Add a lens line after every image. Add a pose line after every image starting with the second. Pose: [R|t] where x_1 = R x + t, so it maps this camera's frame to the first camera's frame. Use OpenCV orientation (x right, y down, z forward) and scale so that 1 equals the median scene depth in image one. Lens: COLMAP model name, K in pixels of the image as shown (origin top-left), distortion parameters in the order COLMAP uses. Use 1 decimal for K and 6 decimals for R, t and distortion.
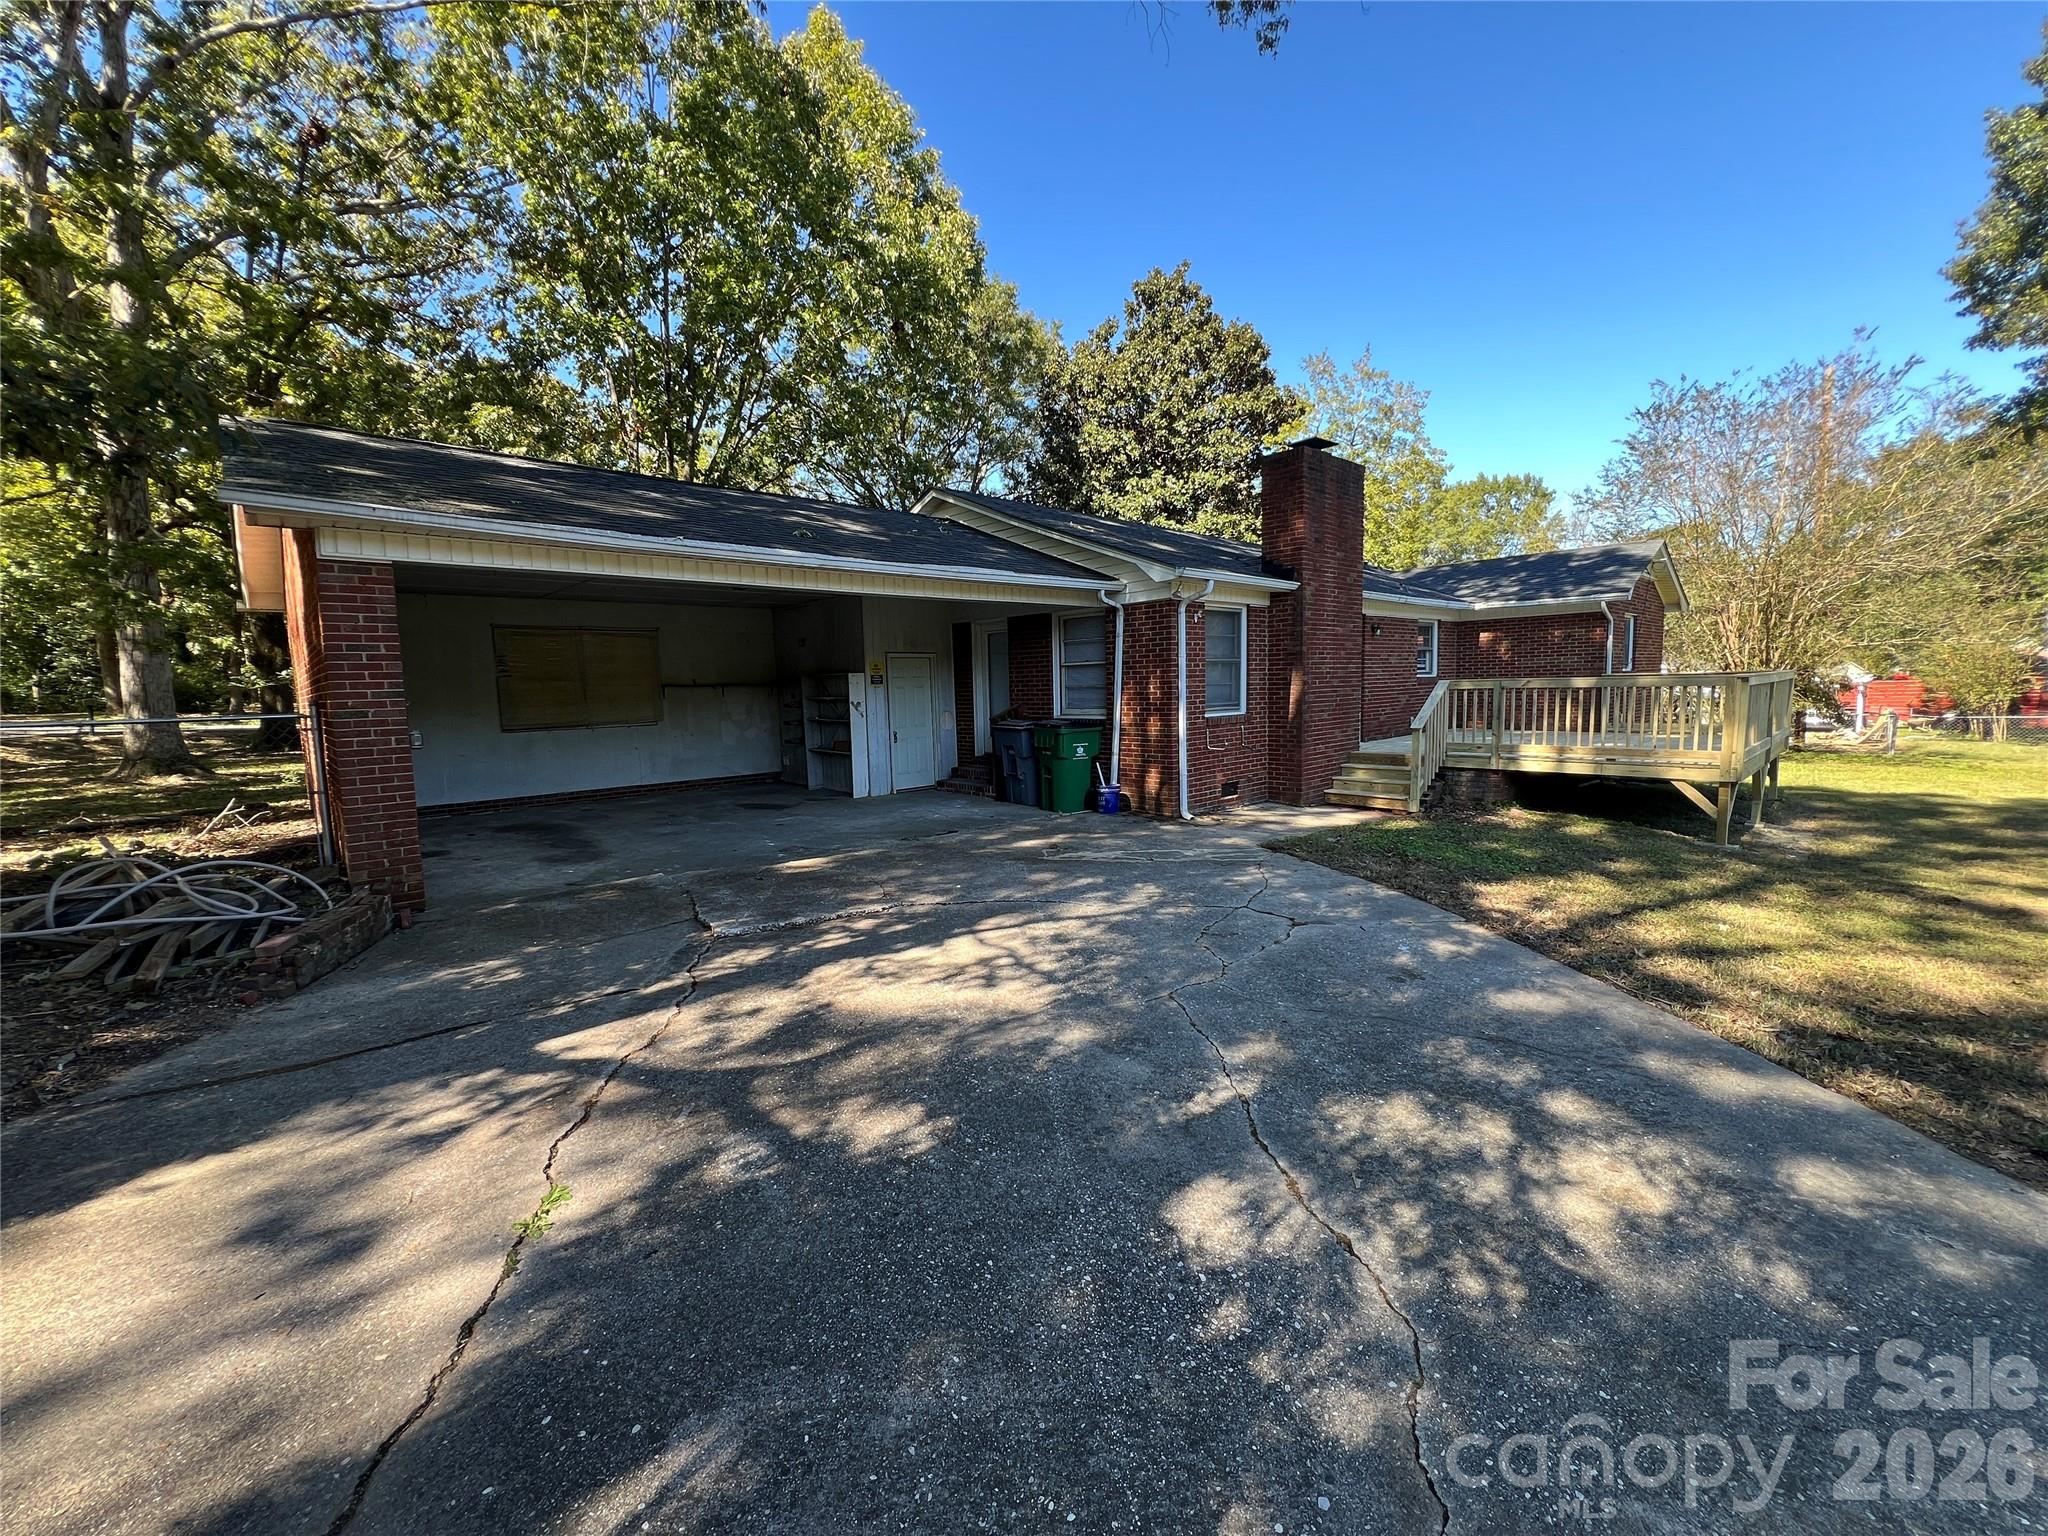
lens RADIAL K [[821.8, 0, 1021.5], [0, 821.8, 765.1], [0, 0, 1]] dist [-0.002825, 0.000334]
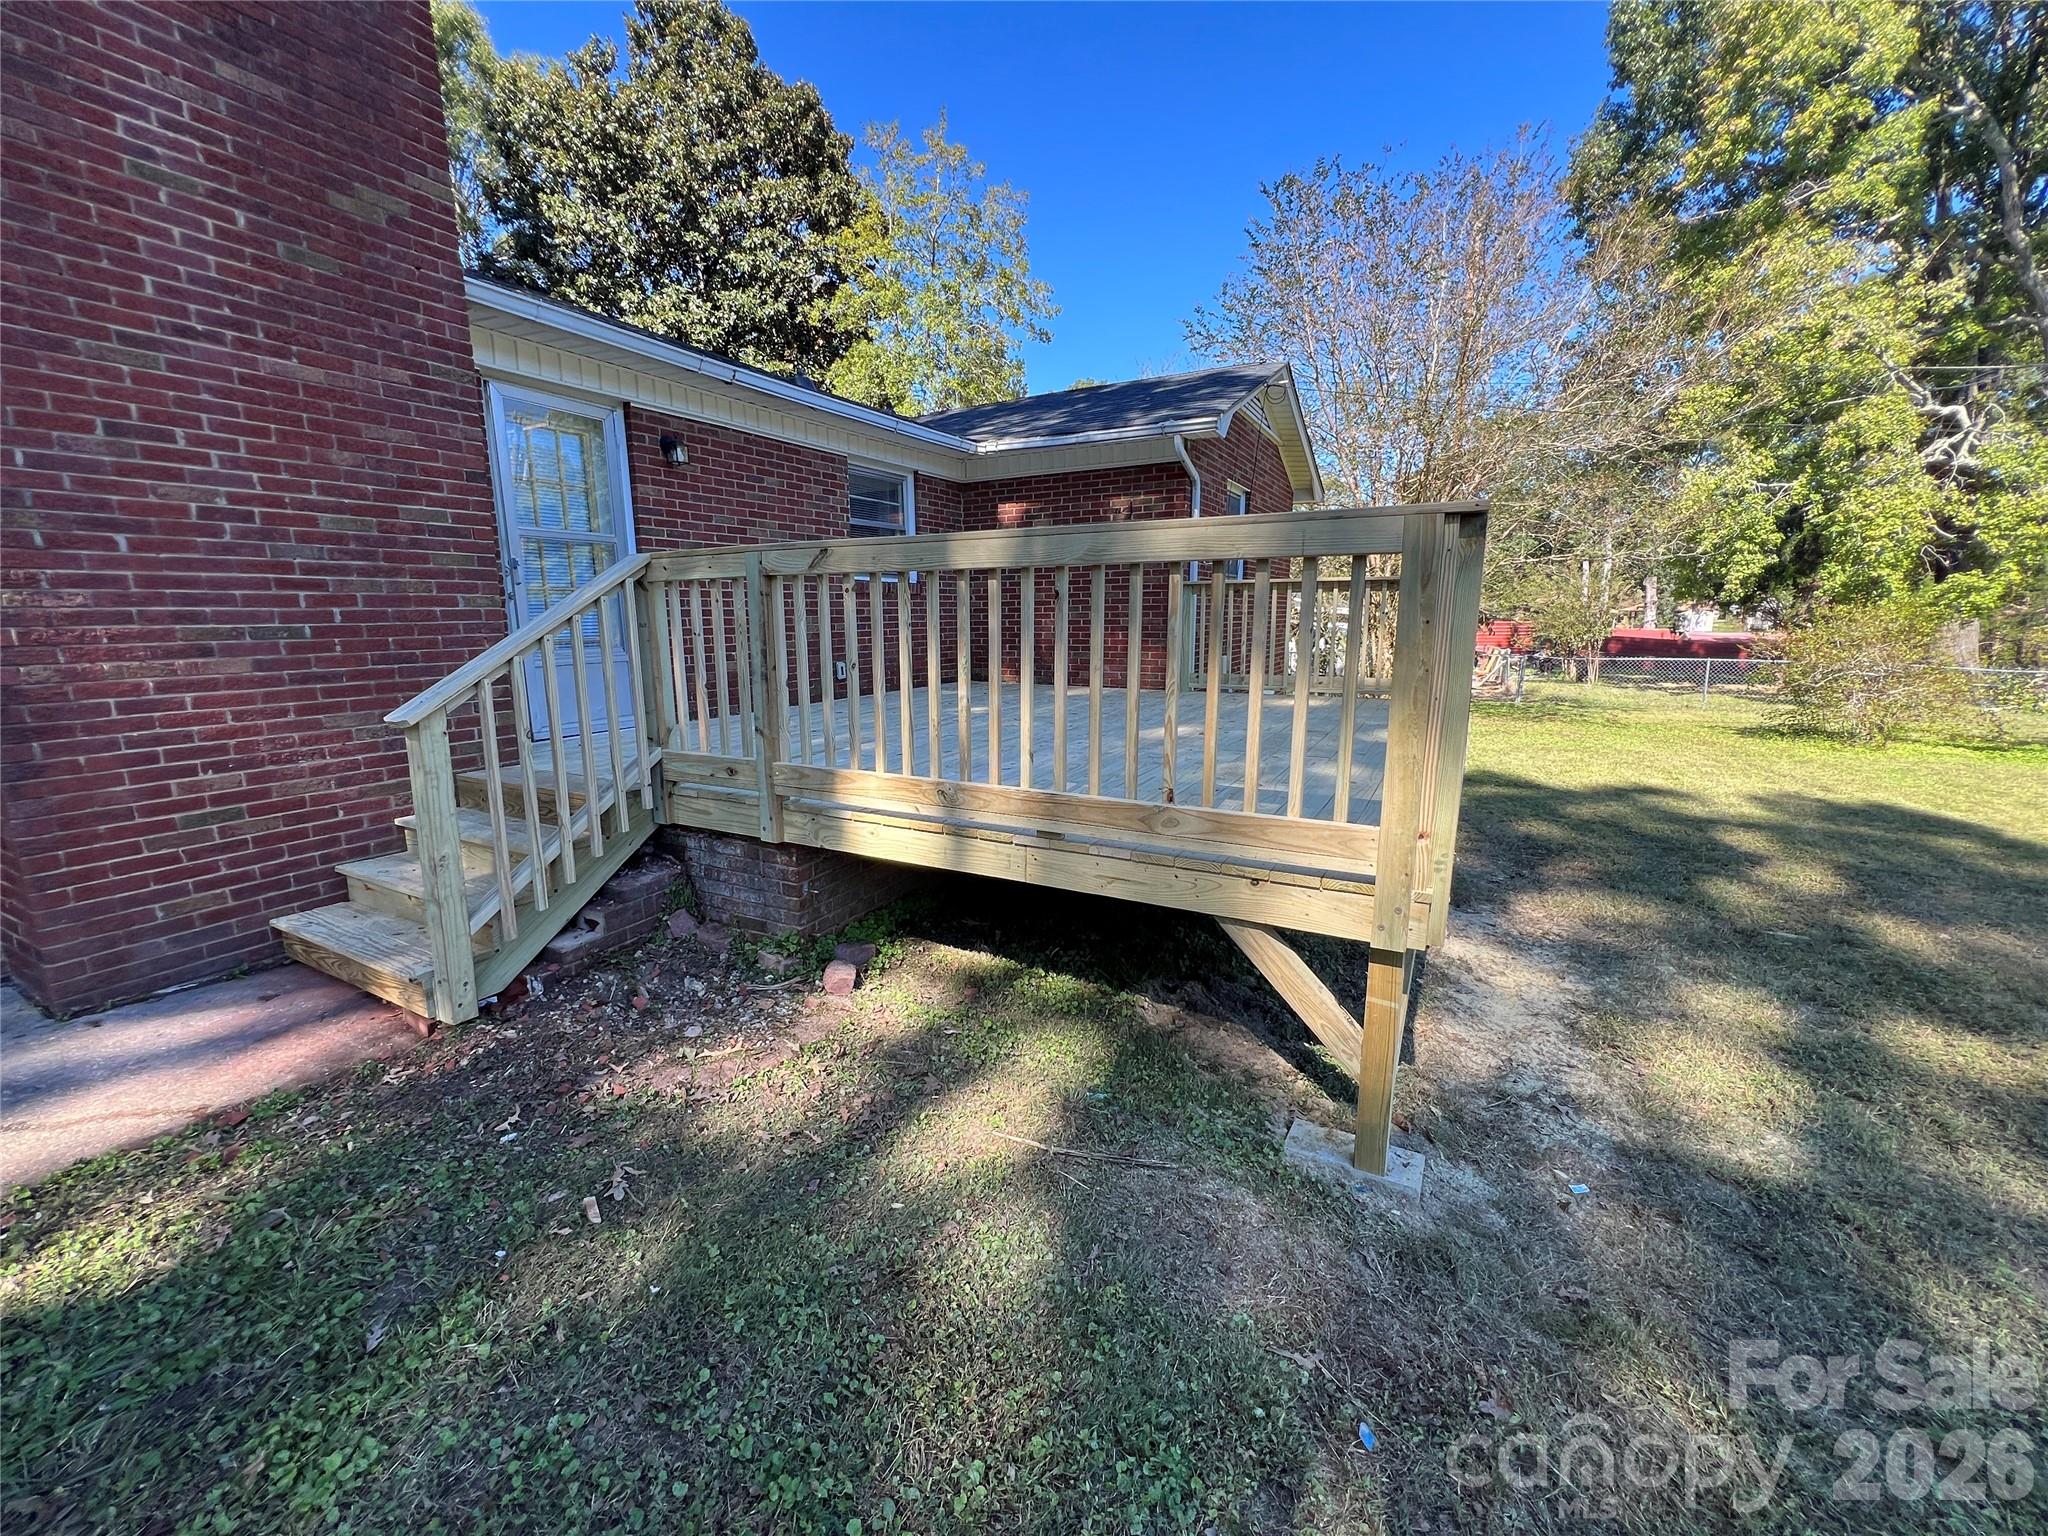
lens RADIAL K [[821.8, 0, 1021.5], [0, 821.8, 765.1], [0, 0, 1]] dist [-0.002825, 0.000334]
pose [[0.948227, -0.039328, 0.315150, 0.217736], [0.014583, 0.996648, 0.080496, -0.017929], [-0.317259, -0.071732, 0.945622, 0.259270]]
